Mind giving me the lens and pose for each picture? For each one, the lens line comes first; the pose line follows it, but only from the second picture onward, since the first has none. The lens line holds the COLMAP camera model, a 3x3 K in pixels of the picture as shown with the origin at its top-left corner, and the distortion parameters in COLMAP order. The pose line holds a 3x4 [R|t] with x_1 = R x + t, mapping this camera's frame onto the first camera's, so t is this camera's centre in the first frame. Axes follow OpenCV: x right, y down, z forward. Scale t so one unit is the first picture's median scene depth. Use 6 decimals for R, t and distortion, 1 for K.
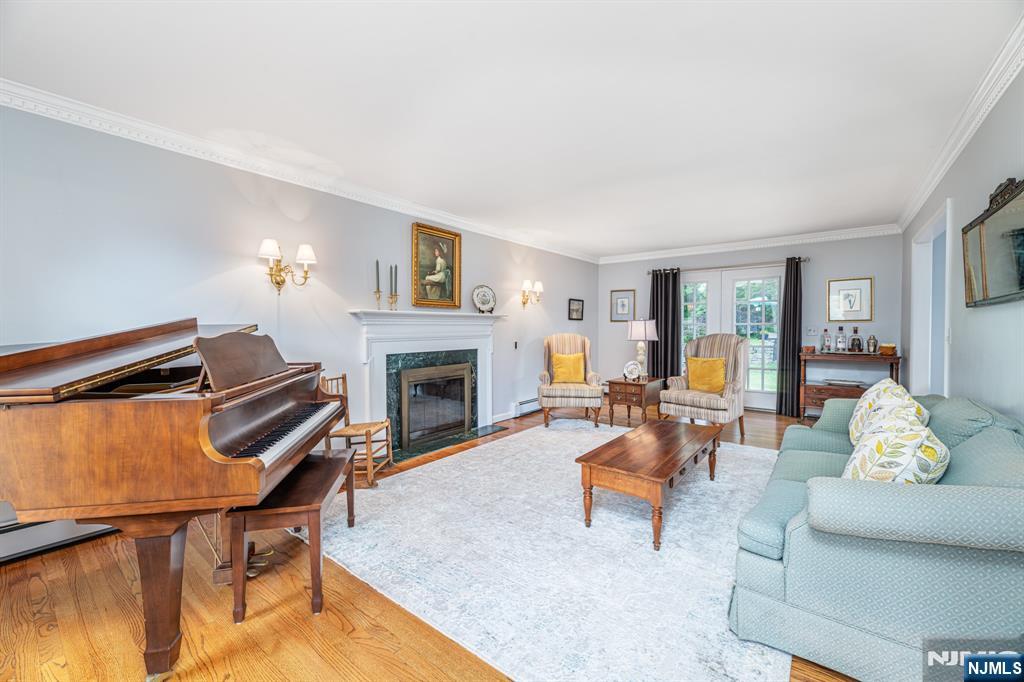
lens RADIAL K [[391.3, 0, 496.1], [0, 391.3, 336.2], [0, 0, 1]] dist [-0.000416, 0.001275]
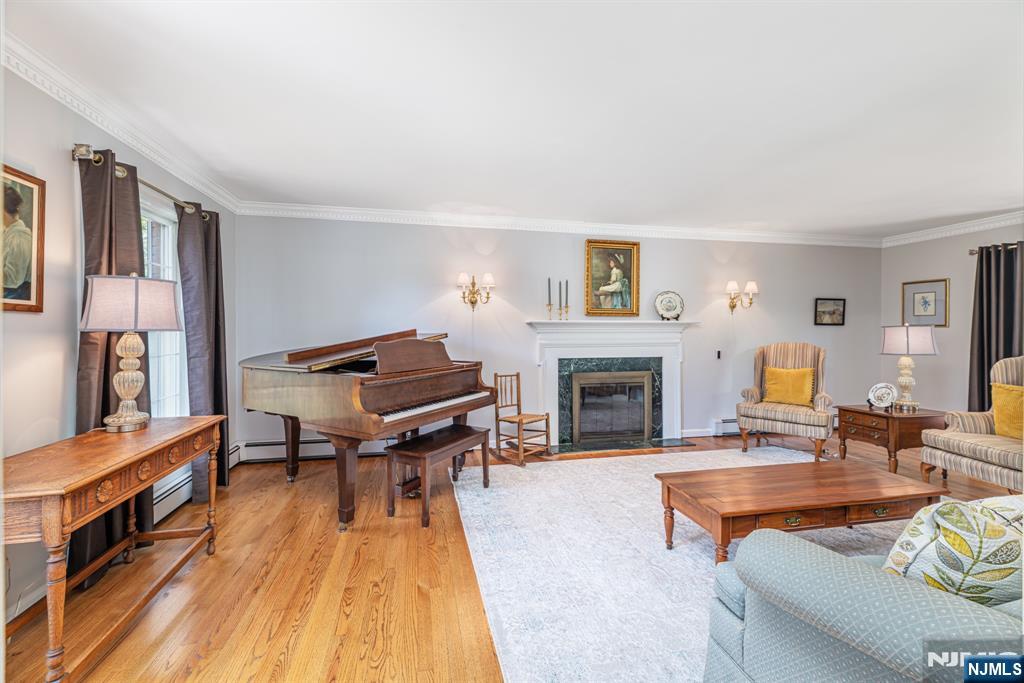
lens RADIAL K [[385.5, 0, 500.1], [0, 385.5, 334.1], [0, 0, 1]] dist [-0.000536, -0.000104]
pose [[0.782556, 0.004855, -0.622561, 0.260168], [-0.015113, 0.999823, -0.011200, -0.008643], [0.622396, 0.018173, 0.782491, 0.003510]]
